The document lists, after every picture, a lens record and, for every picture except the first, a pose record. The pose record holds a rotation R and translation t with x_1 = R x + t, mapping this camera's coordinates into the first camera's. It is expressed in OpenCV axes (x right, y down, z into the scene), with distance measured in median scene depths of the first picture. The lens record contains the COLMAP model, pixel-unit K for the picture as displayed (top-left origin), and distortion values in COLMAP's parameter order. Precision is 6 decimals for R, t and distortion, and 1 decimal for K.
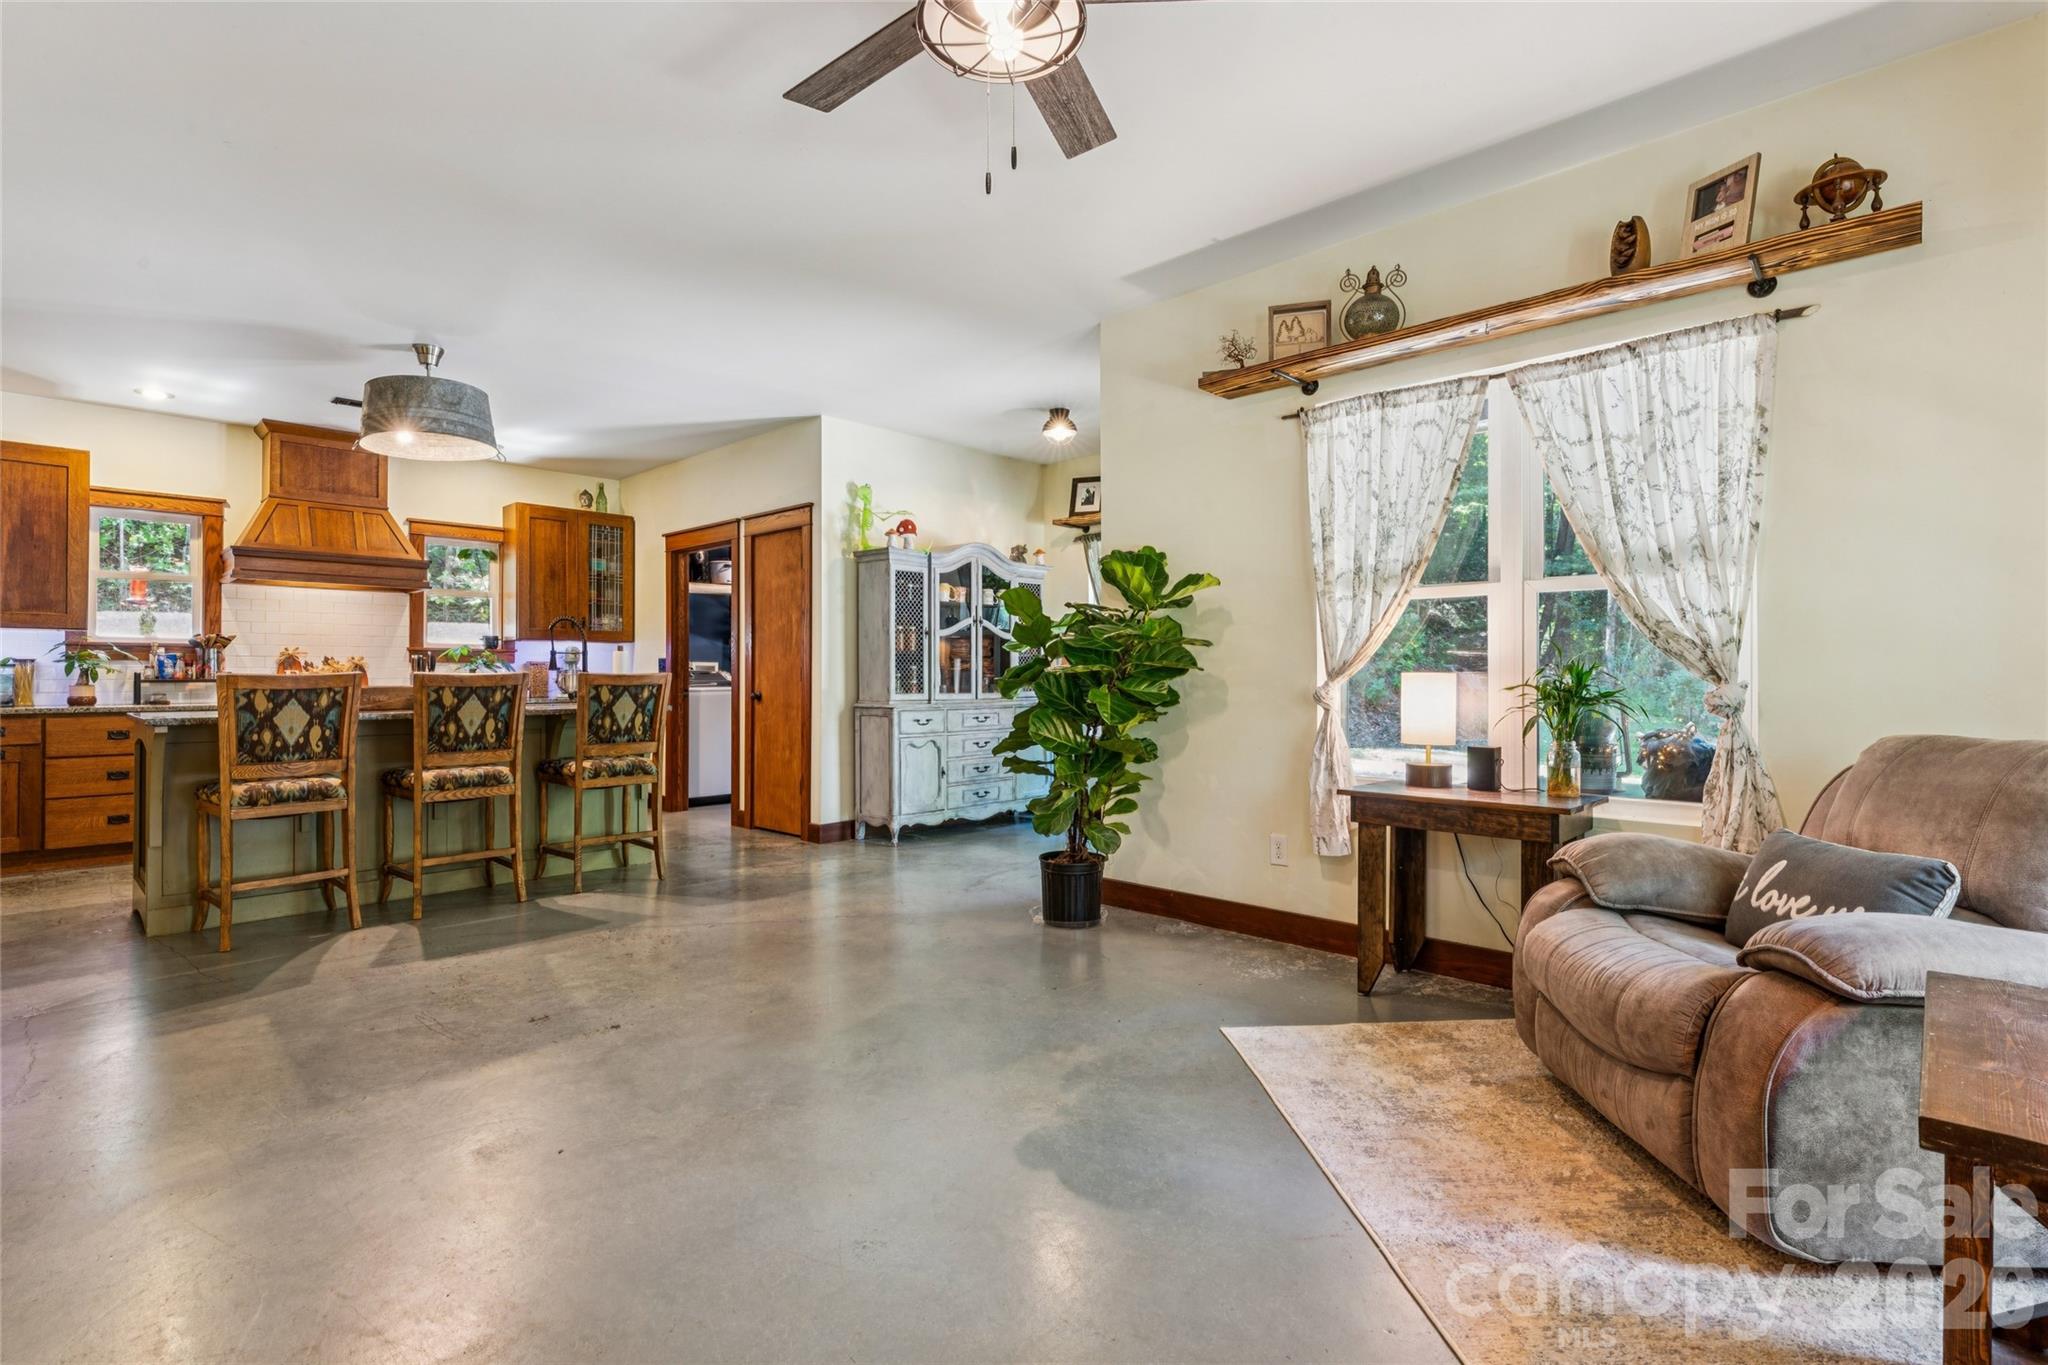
lens RADIAL K [[952.5, 0, 1028.5], [0, 952.5, 670.2], [0, 0, 1]] dist [0.000035, -0.000198]
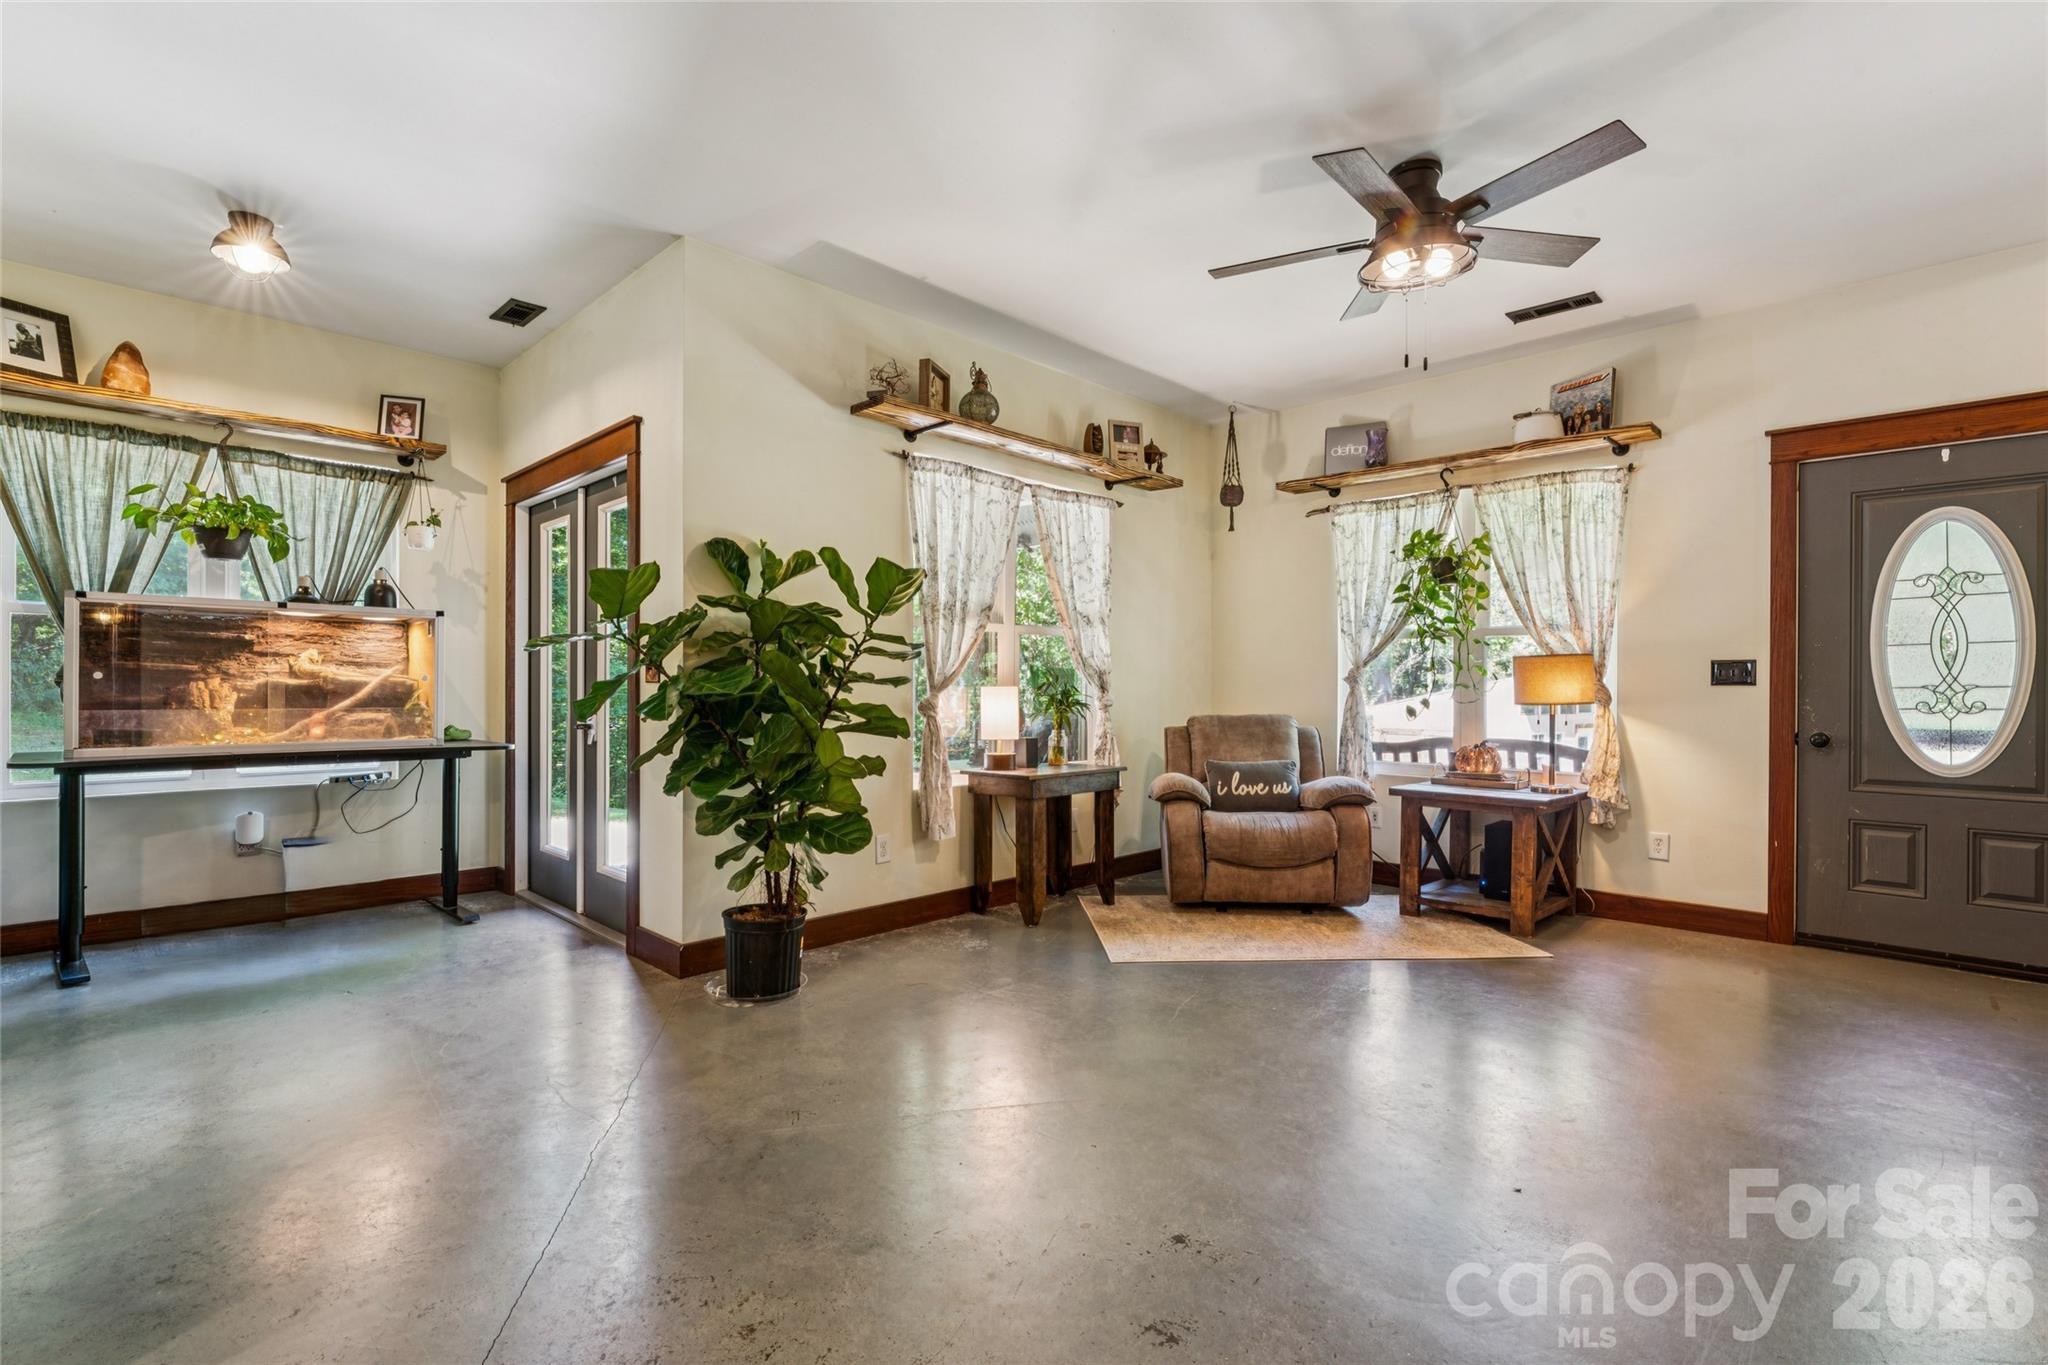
lens RADIAL K [[932.7, 0, 1017.5], [0, 932.7, 687.7], [0, 0, 1]] dist [-0.000036, -0.000961]
pose [[0.024004, 0.001376, 0.999711, -0.769746], [-0.008056, 0.999967, -0.001183, 0.004842], [-0.999679, -0.008025, 0.024014, 0.794764]]
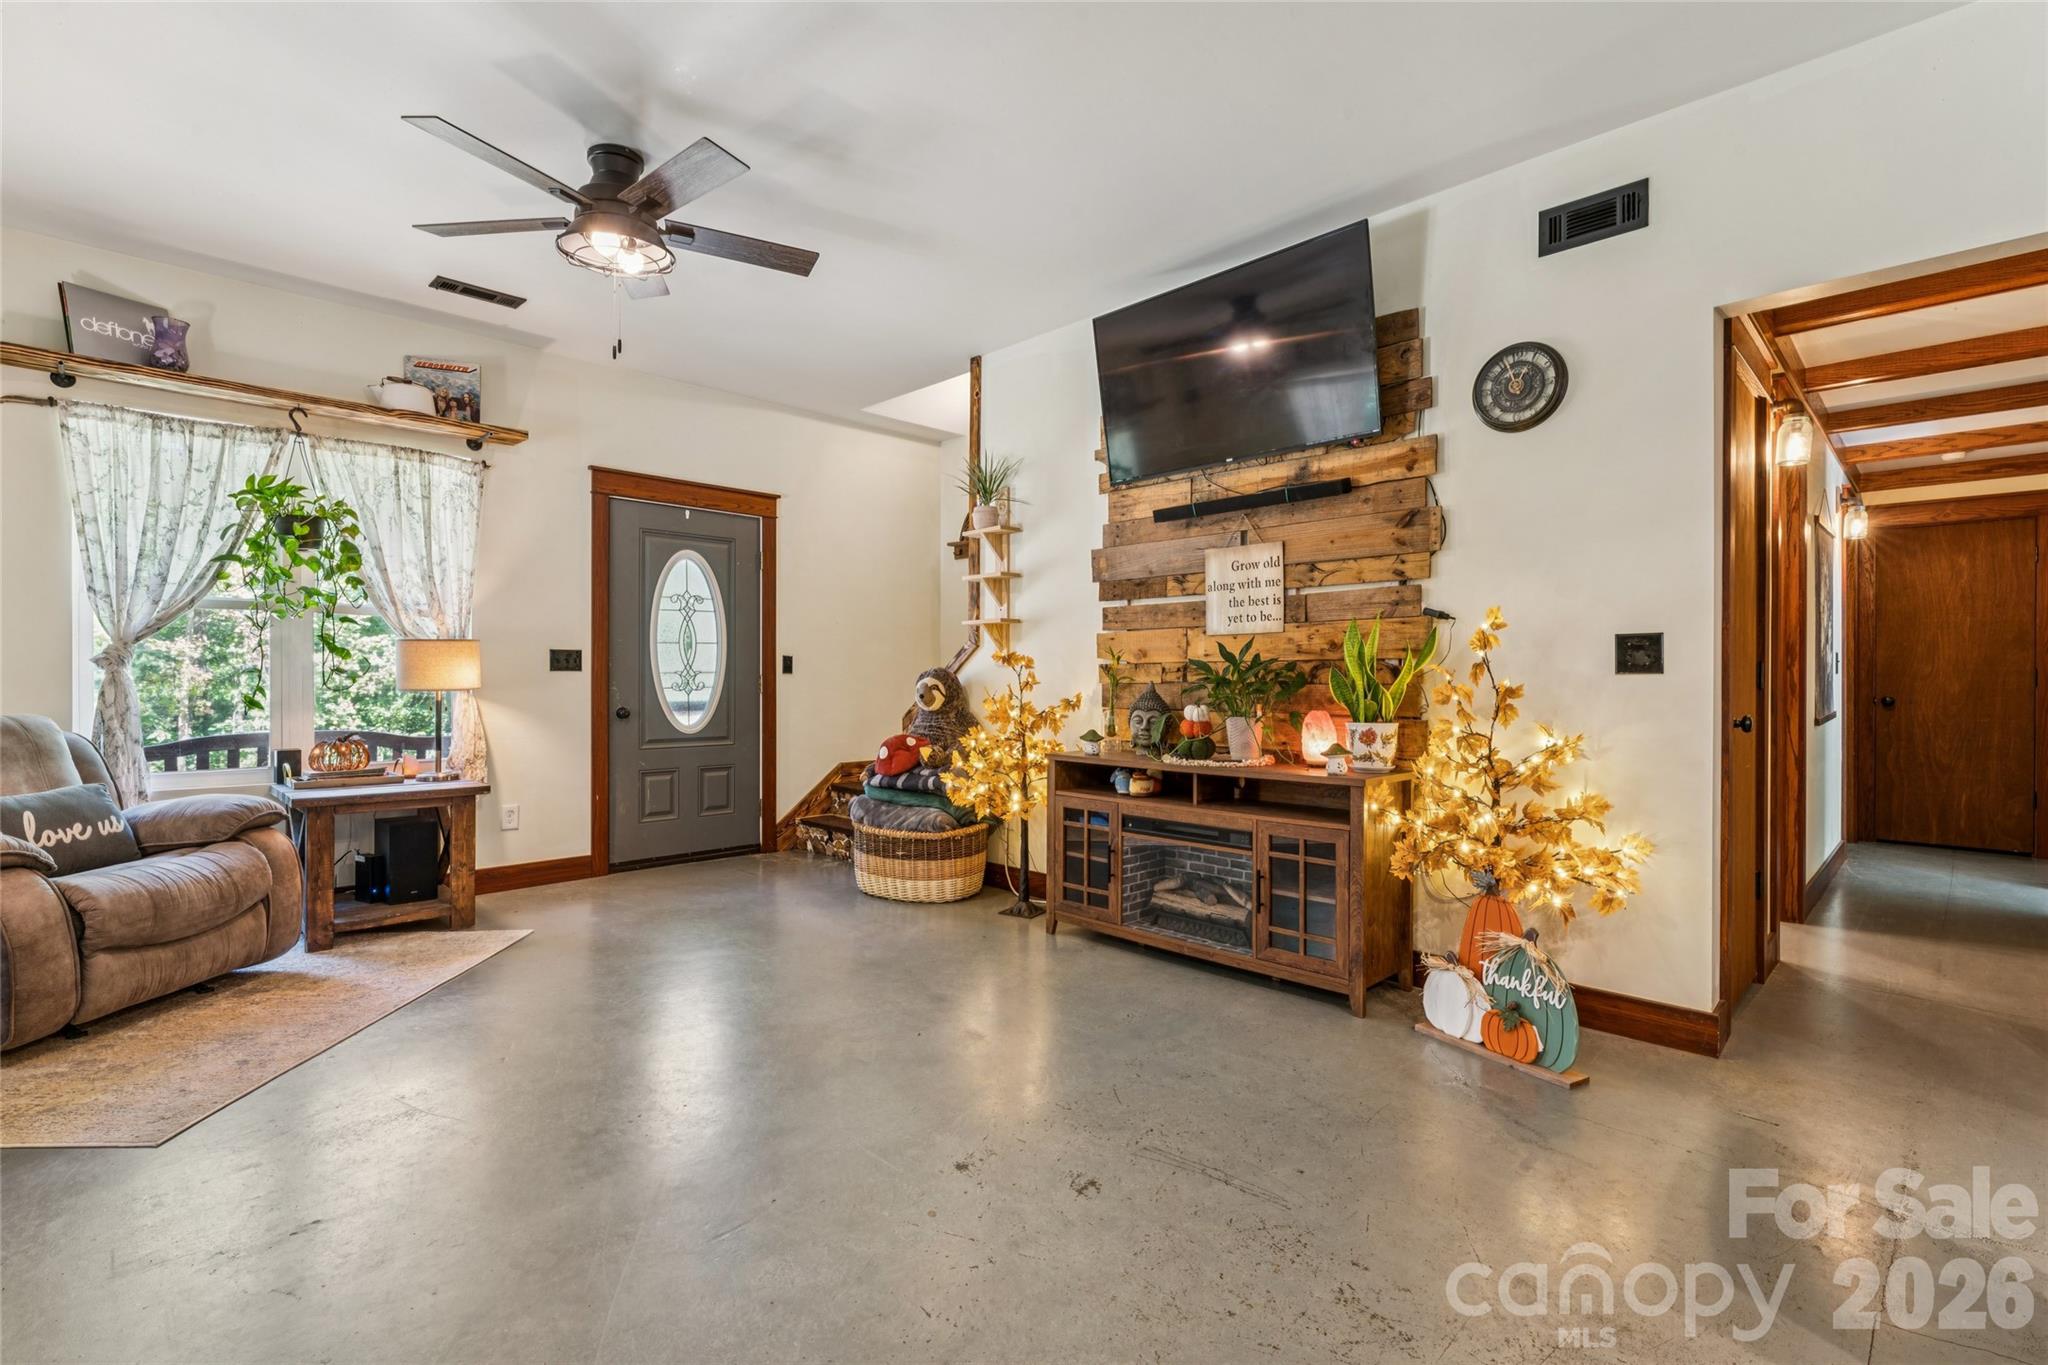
lens RADIAL K [[934.7, 0, 1024.0], [0, 934.7, 682.5], [0, 0, 1]] dist [-0.001659, 0.000008]
pose [[-0.999269, -0.000967, 0.038217, -0.372112], [-0.000848, 0.999995, 0.003149, 0.005498], [-0.038219, 0.003115, -0.999265, 1.234746]]
